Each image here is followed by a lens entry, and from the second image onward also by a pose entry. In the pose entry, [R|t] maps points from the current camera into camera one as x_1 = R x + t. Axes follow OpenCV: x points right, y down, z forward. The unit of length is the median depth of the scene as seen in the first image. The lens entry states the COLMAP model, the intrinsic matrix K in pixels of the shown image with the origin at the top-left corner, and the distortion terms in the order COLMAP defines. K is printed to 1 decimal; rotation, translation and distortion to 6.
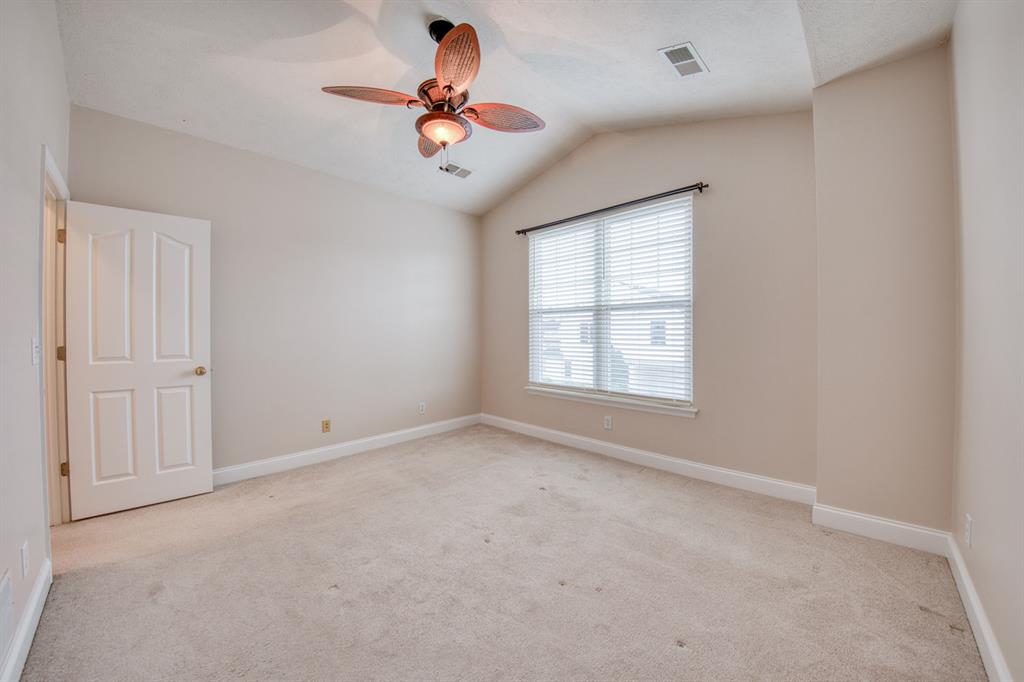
lens RADIAL K [[370.2, 0, 514.1], [0, 370.2, 330.2], [0, 0, 1]] dist [-0.019107, -0.002580]
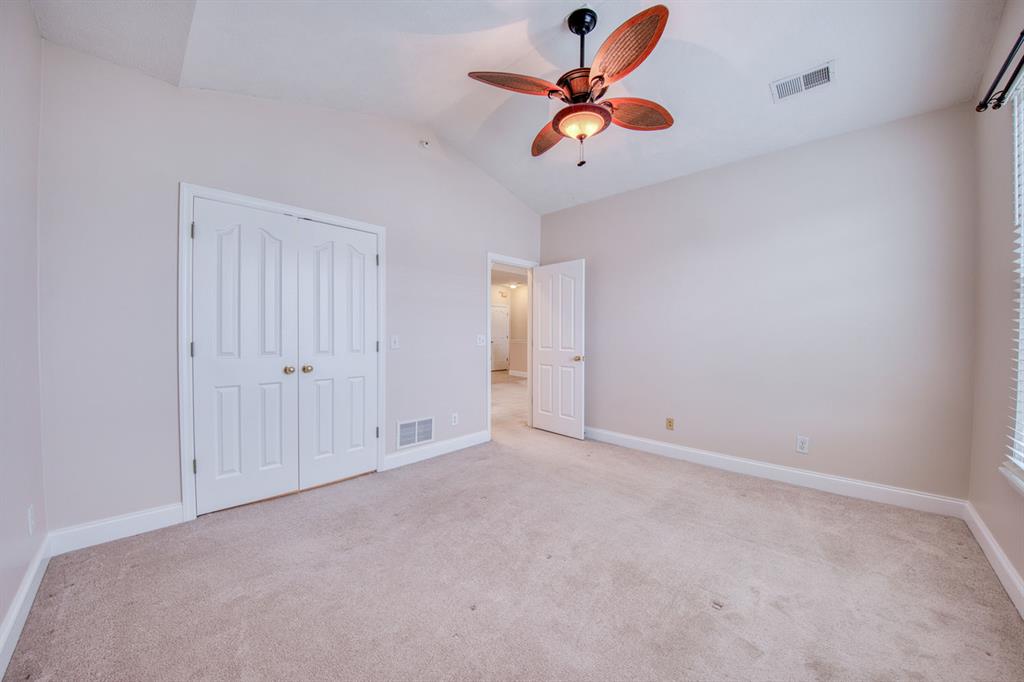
lens RADIAL K [[370.2, 0, 510.2], [0, 370.2, 330.9], [0, 0, 1]] dist [-0.019107, -0.002580]
pose [[0.007073, 0.003102, -0.999970, 0.628831], [-0.000448, 0.999995, 0.003099, -0.006837], [0.999975, 0.000426, 0.007074, 0.644337]]
